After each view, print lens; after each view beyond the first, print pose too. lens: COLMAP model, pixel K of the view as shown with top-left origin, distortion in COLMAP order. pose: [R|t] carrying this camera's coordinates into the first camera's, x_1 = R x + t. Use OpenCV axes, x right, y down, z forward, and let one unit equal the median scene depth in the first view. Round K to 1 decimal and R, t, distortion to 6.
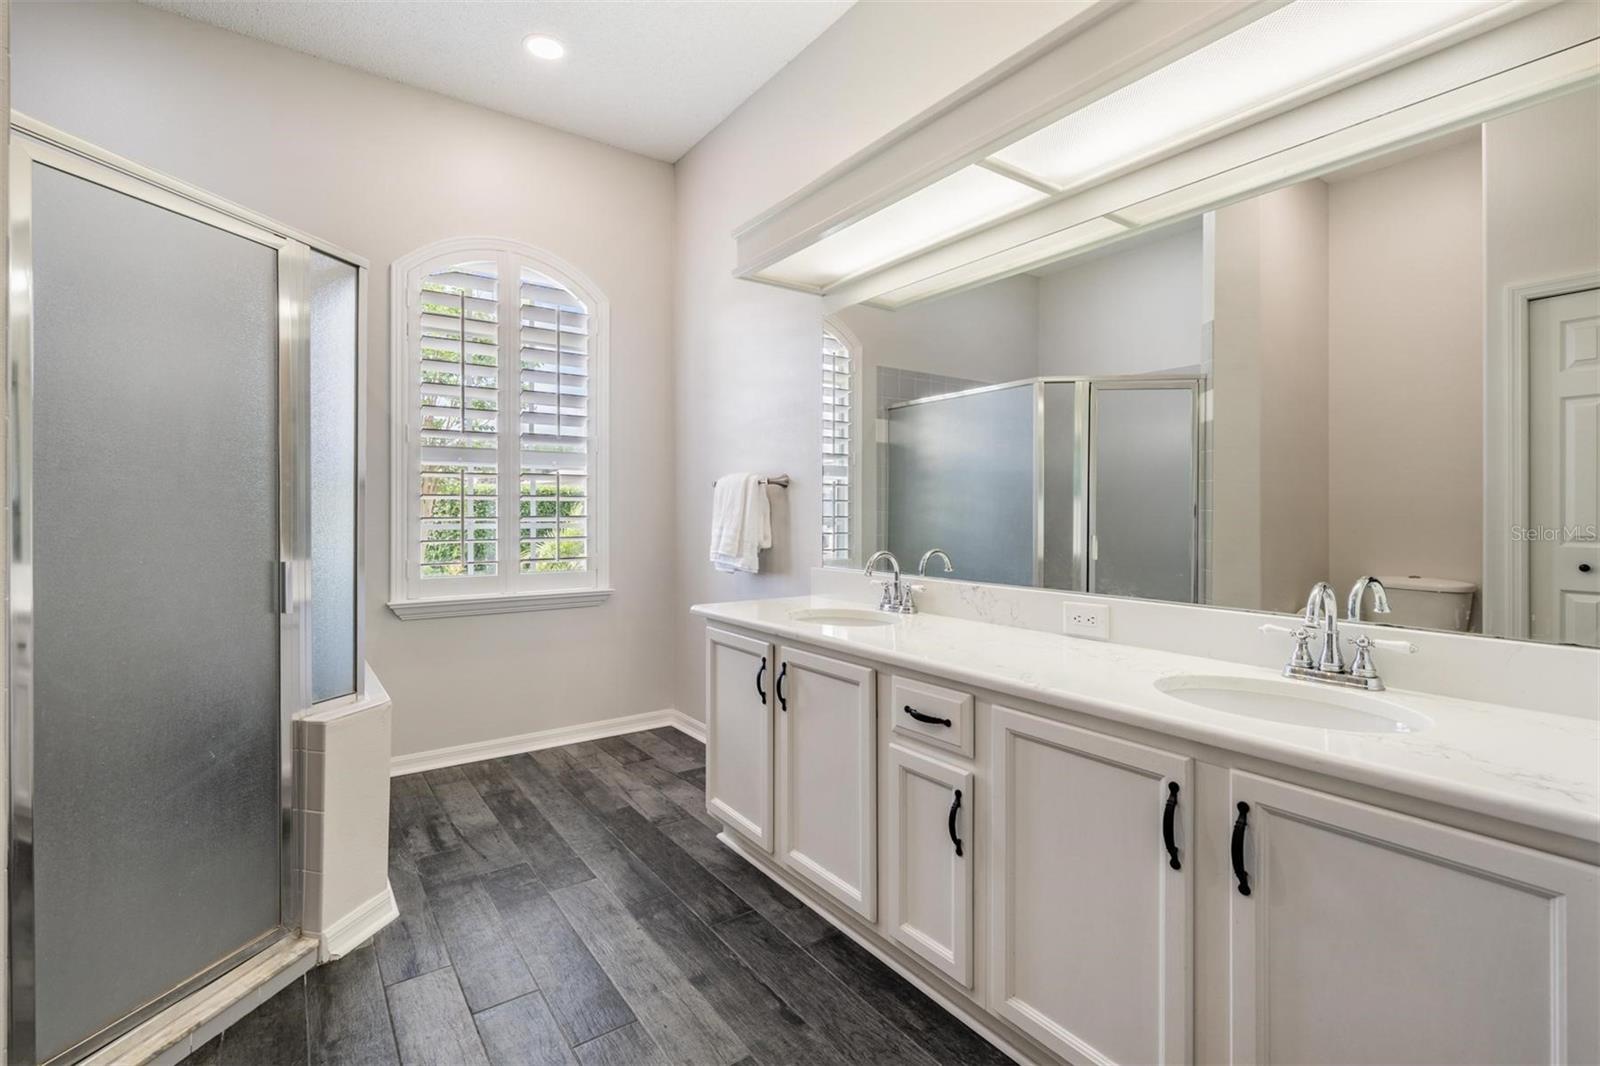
lens RADIAL K [[729.1, 0, 801.4], [0, 729.1, 521.3], [0, 0, 1]] dist [0.003285, -0.000605]
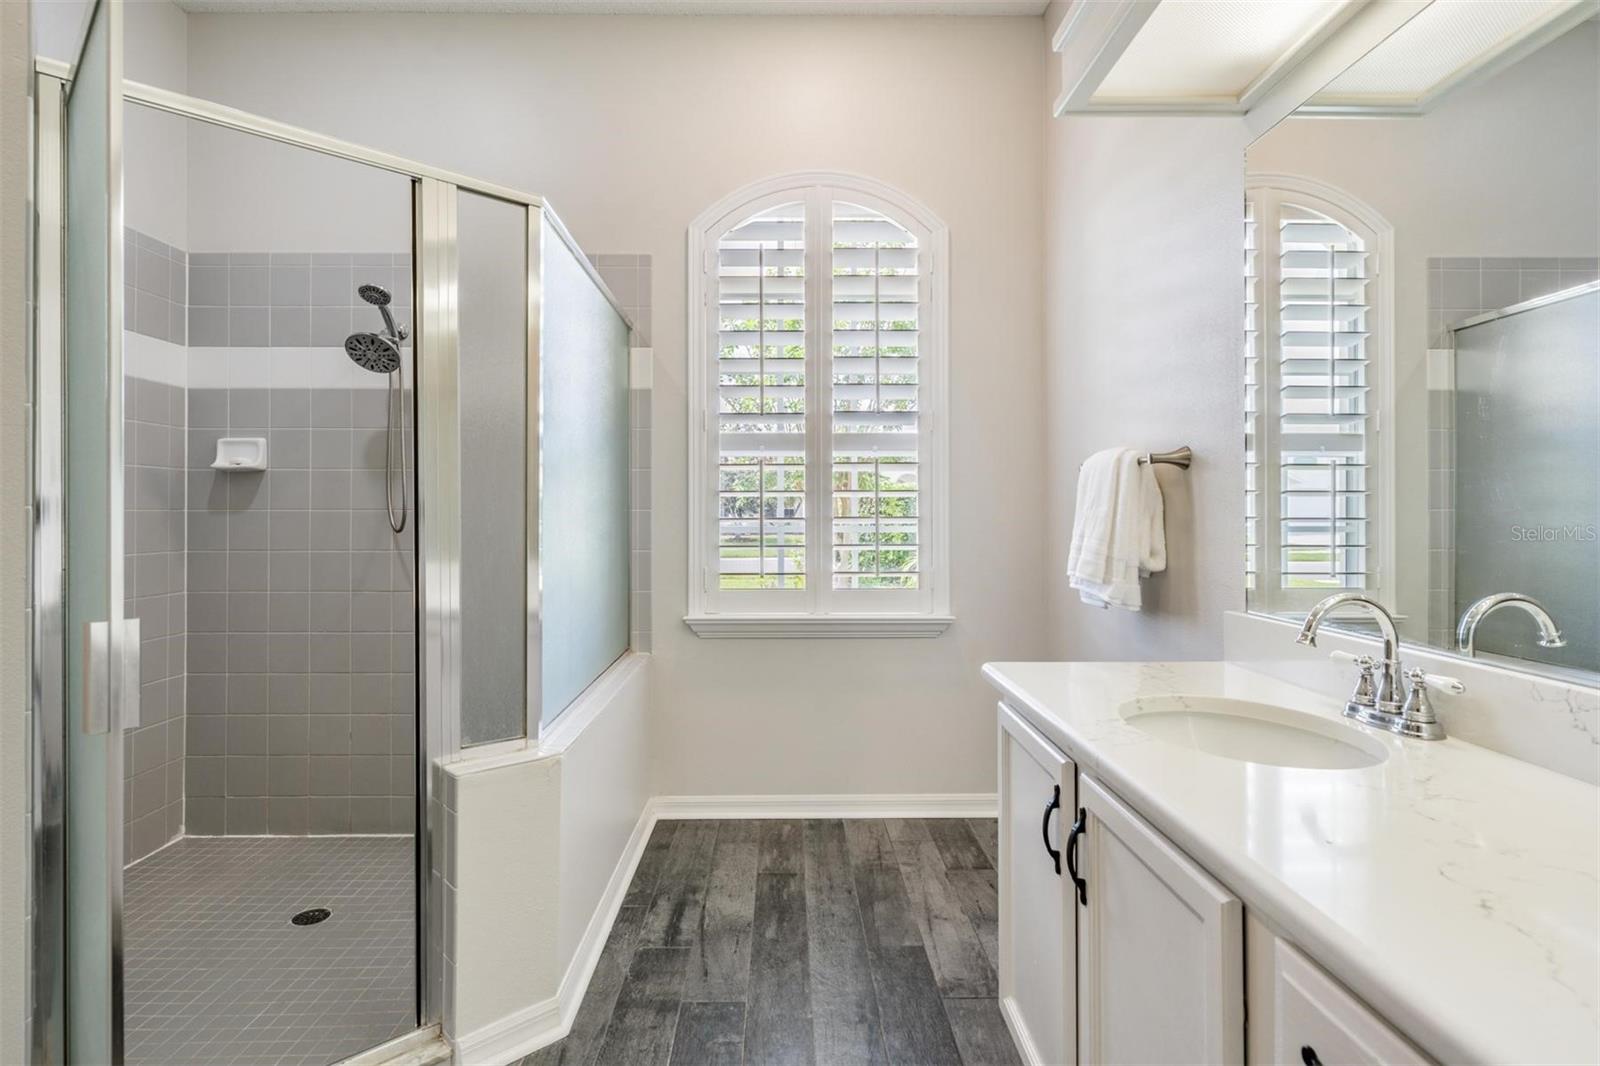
lens RADIAL K [[803.3, 0, 799.7], [0, 803.3, 510.1], [0, 0, 1]] dist [0.004453, 0.000313]
pose [[0.818443, -0.003393, -0.574577, 0.093371], [-0.005623, 0.999887, -0.013914, -0.002292], [0.574560, 0.014619, 0.818332, 0.294060]]
